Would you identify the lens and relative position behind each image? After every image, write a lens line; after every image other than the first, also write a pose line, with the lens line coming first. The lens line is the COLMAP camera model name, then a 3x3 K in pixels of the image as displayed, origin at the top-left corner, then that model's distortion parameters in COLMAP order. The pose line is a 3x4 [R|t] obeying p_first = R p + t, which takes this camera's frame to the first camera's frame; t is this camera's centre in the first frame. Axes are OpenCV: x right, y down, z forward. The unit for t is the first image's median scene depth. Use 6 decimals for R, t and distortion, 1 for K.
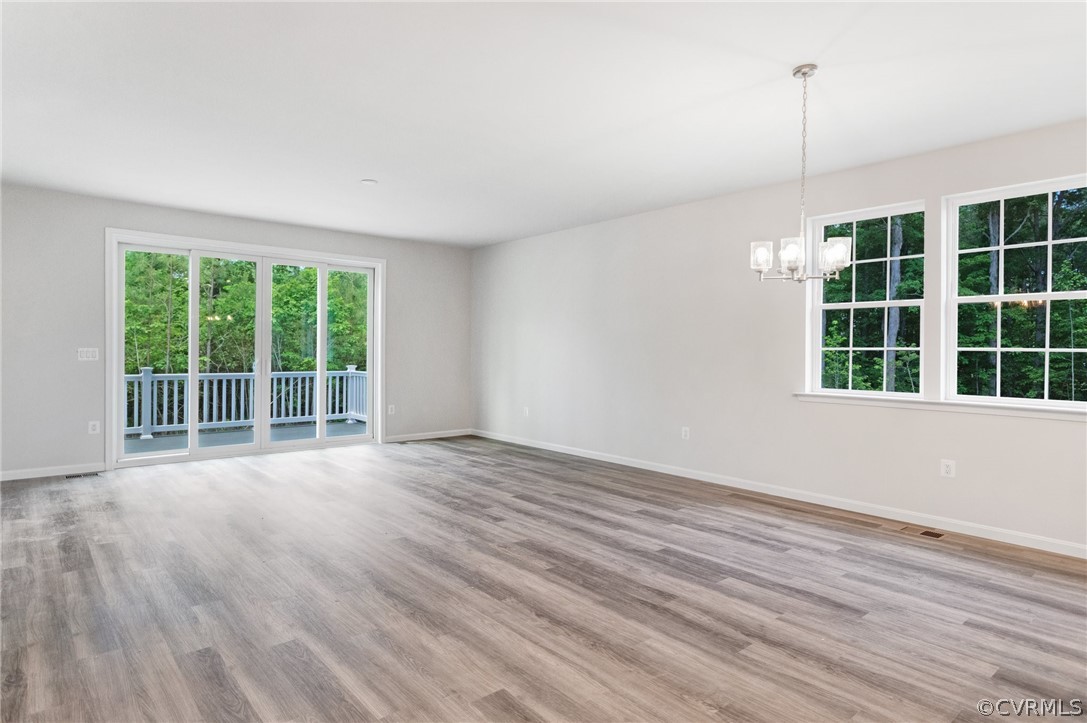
lens RADIAL K [[639.6, 0, 543.7], [0, 639.6, 356.1], [0, 0, 1]] dist [-0.002363, -0.001598]
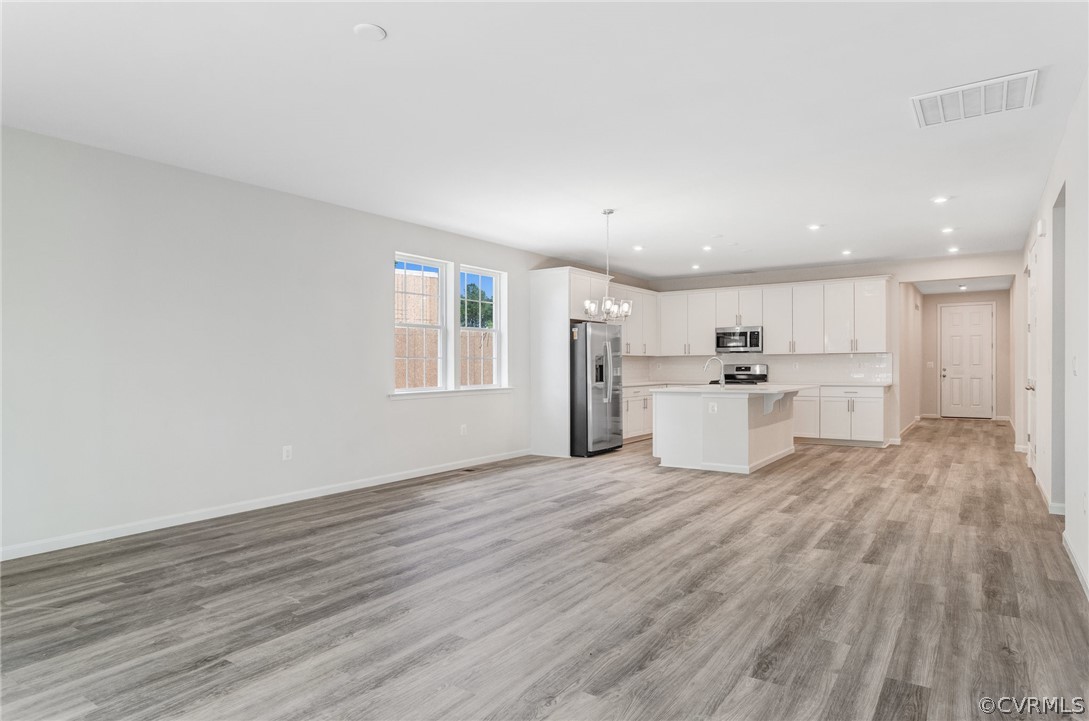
lens RADIAL K [[650.5, 0, 543.5], [0, 650.5, 361.2], [0, 0, 1]] dist [0.007412, 0.001111]
pose [[-0.290805, -0.002643, 0.956779, -1.304257], [0.012232, 0.999904, 0.006480, -0.015945], [-0.956704, 0.013588, -0.290745, 1.598494]]
